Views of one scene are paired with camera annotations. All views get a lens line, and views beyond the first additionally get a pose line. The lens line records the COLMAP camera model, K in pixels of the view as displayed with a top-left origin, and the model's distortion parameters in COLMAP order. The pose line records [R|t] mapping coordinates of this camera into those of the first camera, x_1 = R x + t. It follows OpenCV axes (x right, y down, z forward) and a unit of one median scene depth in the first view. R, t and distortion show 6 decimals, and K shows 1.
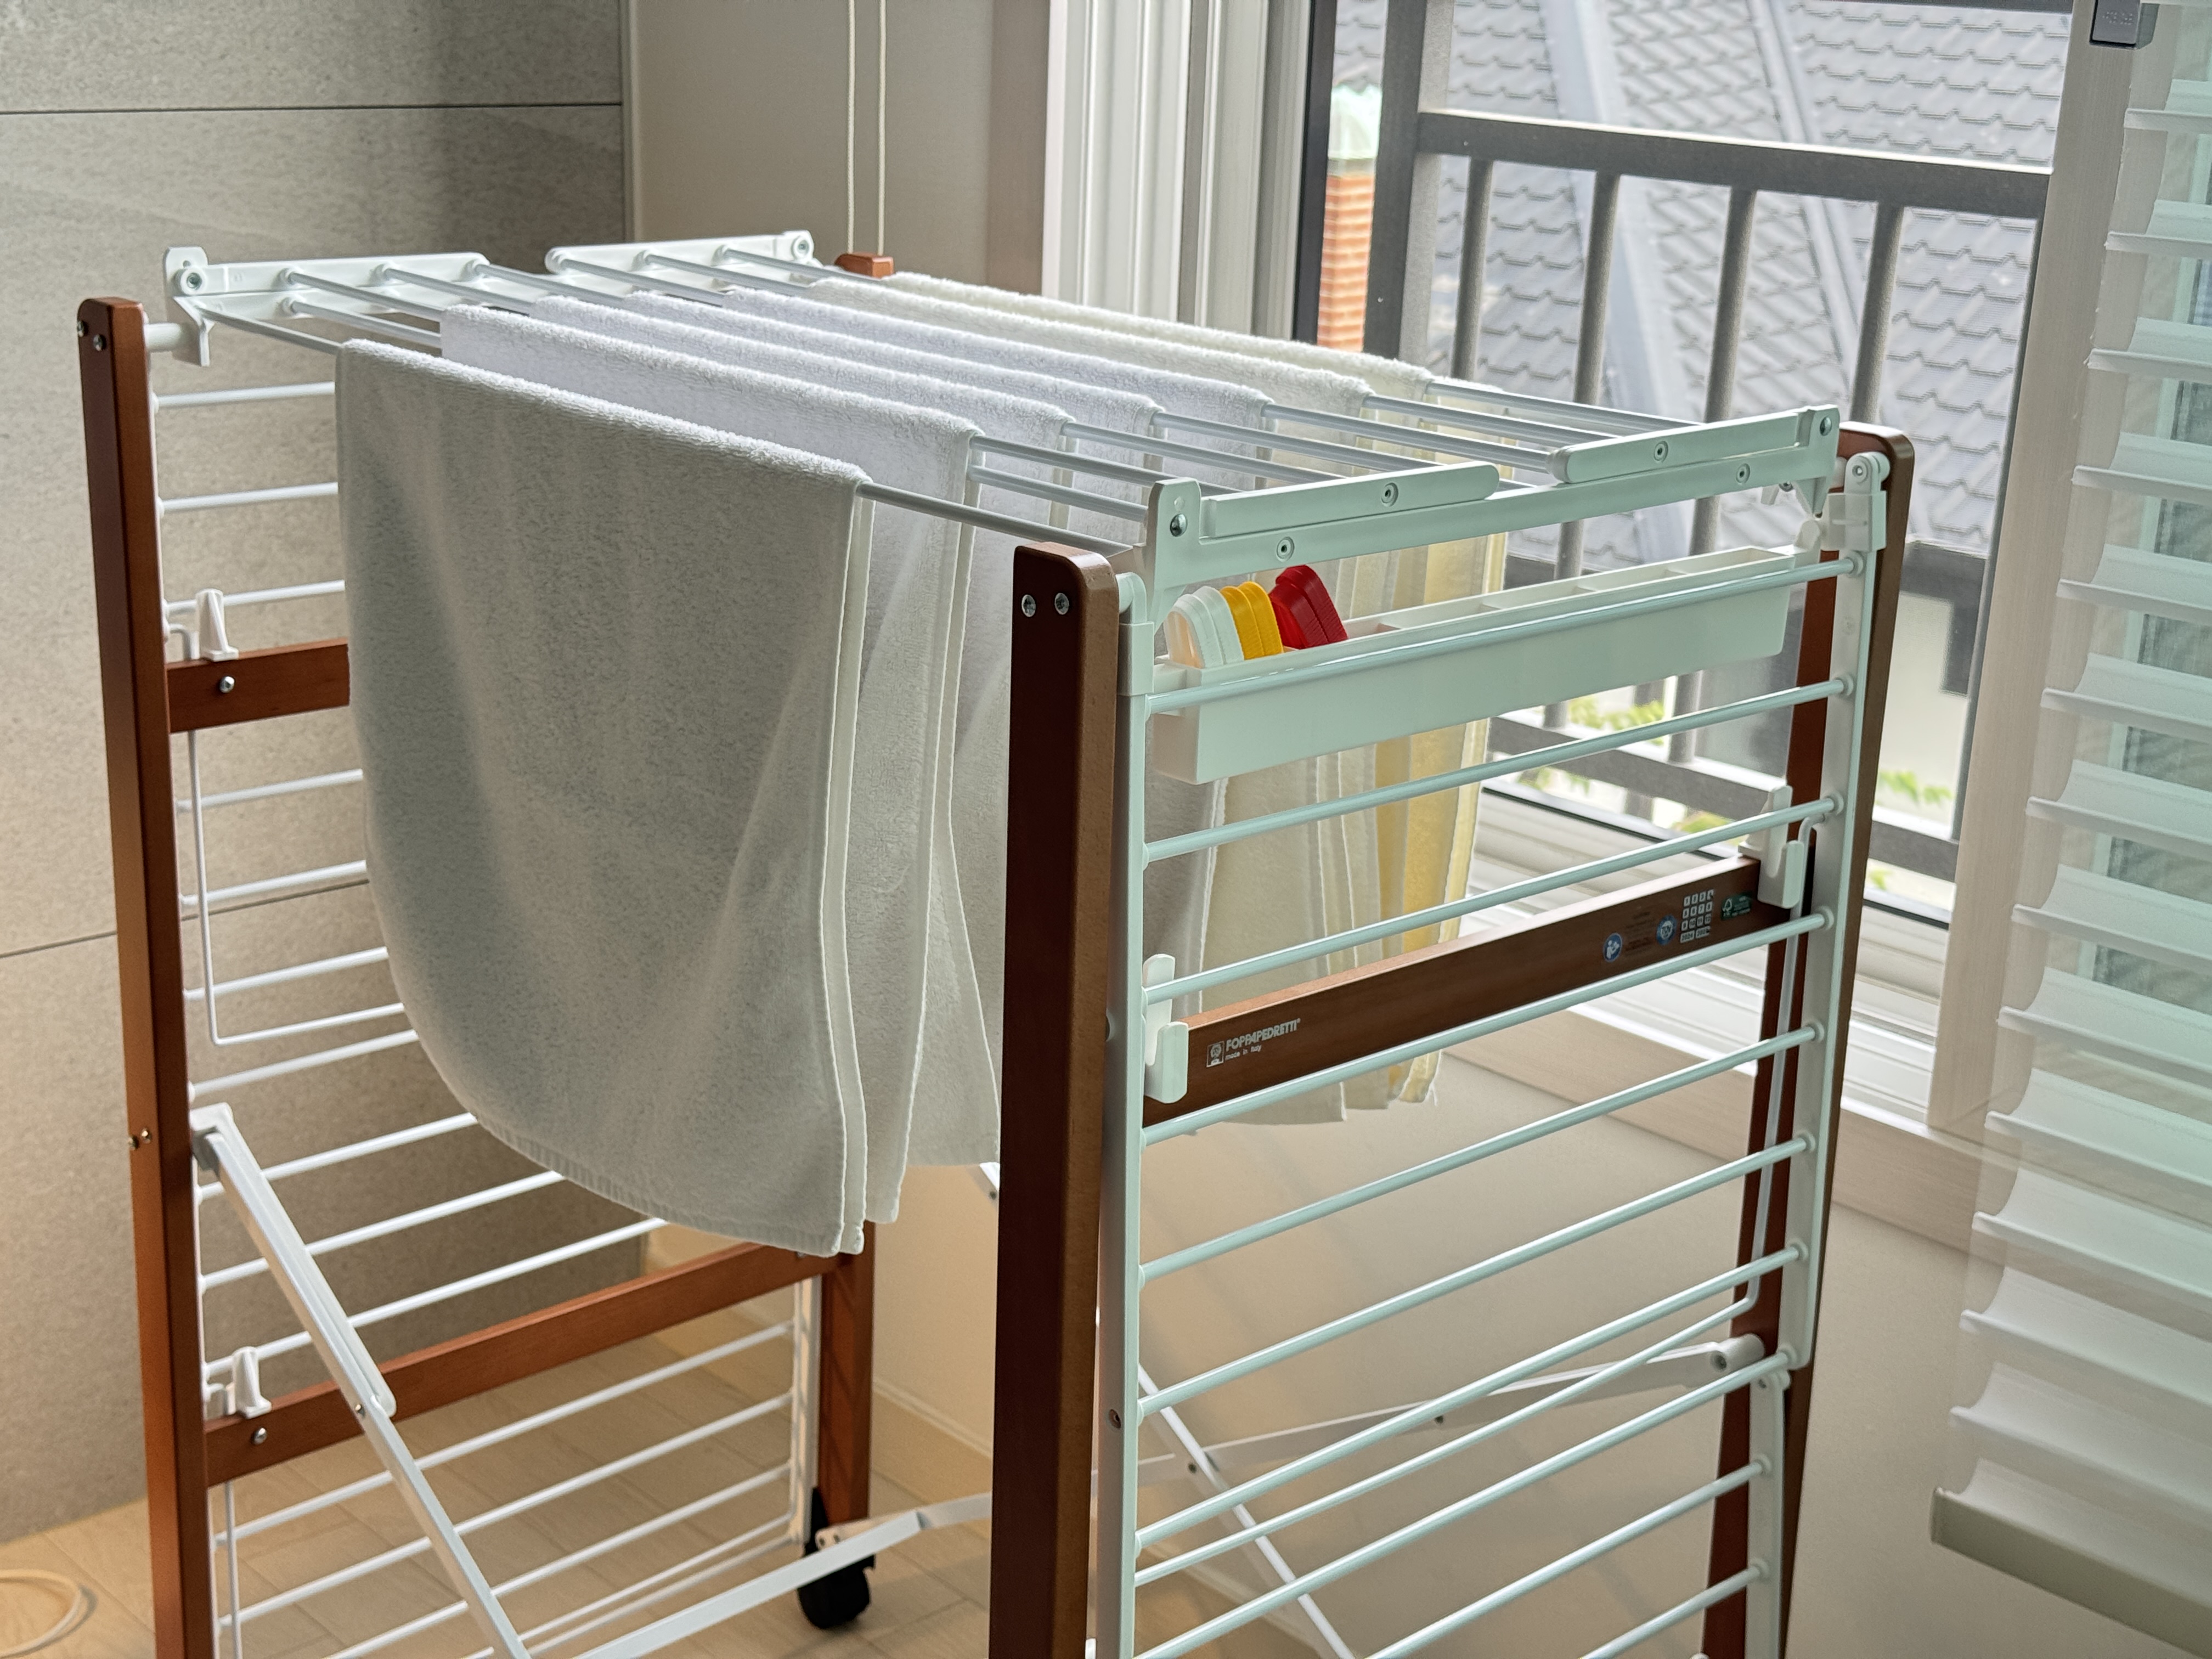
lens RADIAL K [[3159.7, 0, 1109.2], [0, 3159.7, 842.4], [0, 0, 1]] dist [0.147353, 0.000000]
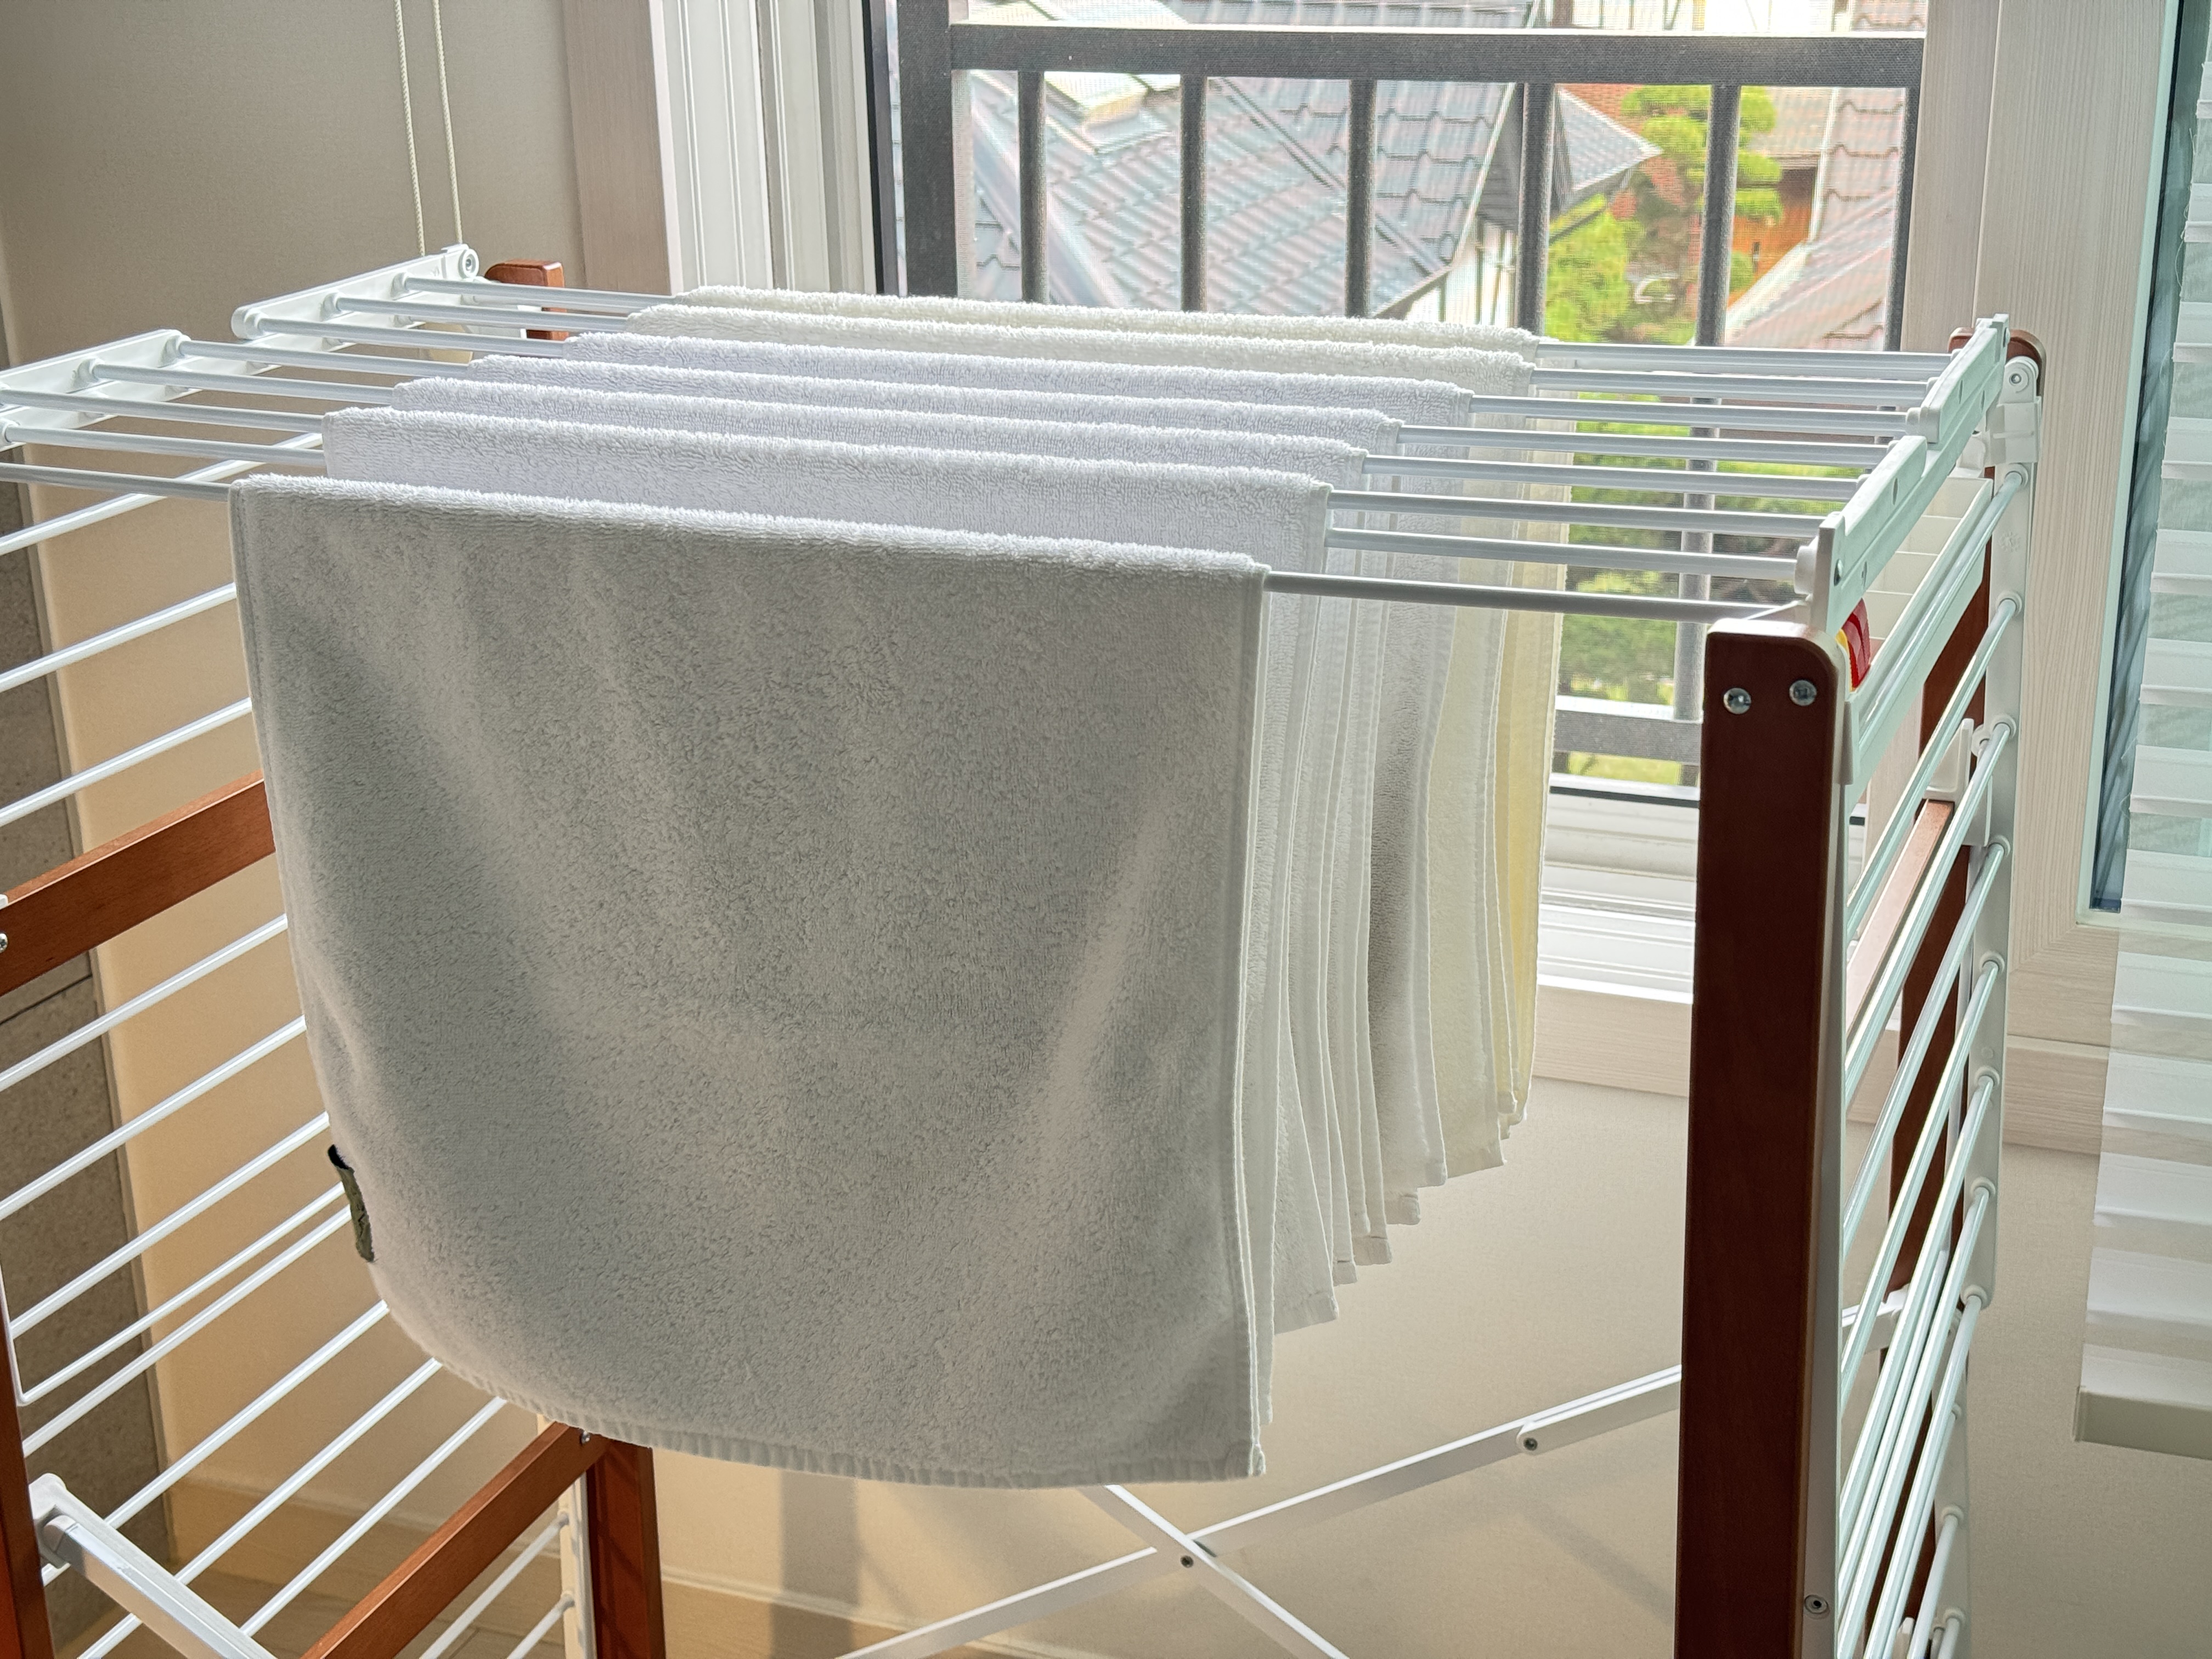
lens RADIAL K [[3159.7, 0, 1108.1], [0, 3159.7, 816.3], [0, 0, 1]] dist [0.147353, 0.000000]
pose [[0.900184, -0.193211, 0.390306, -0.364902], [0.176726, 0.981156, 0.078102, -0.100671], [-0.398042, -0.001328, 0.917366, 0.217289]]
